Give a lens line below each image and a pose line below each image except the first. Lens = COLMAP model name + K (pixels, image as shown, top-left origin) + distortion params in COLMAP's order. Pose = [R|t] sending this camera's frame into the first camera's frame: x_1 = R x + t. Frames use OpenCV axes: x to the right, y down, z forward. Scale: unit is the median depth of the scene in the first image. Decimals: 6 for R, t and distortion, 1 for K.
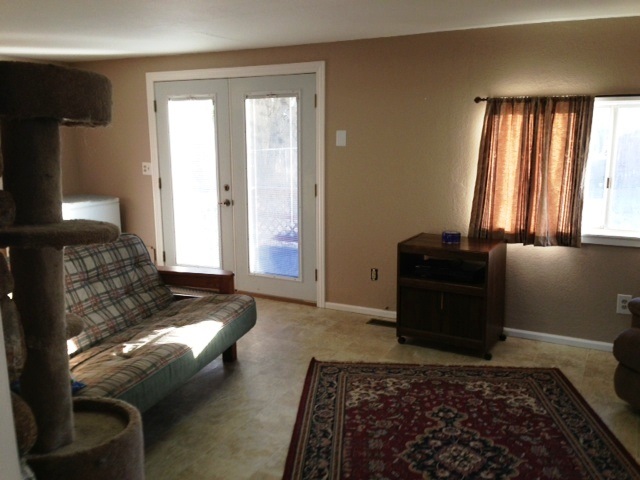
lens RADIAL K [[601.0, 0, 320.0], [0, 601.0, 240.0], [0, 0, 1]] dist [0.089740, 0.002638]
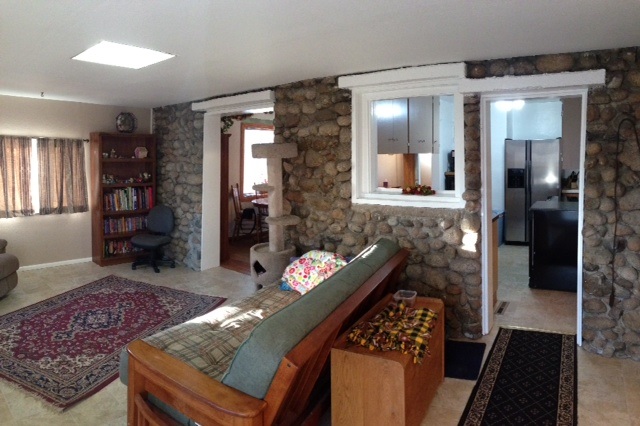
lens RADIAL K [[586.1, 0, 320.0], [0, 586.1, 213.0], [0, 0, 1]] dist [-0.004299, -0.002377]
pose [[-0.985250, -0.005231, 0.171041, -0.911454], [0.041618, 0.962195, 0.269162, -0.507001], [-0.165983, 0.272310, -0.947785, 2.925059]]
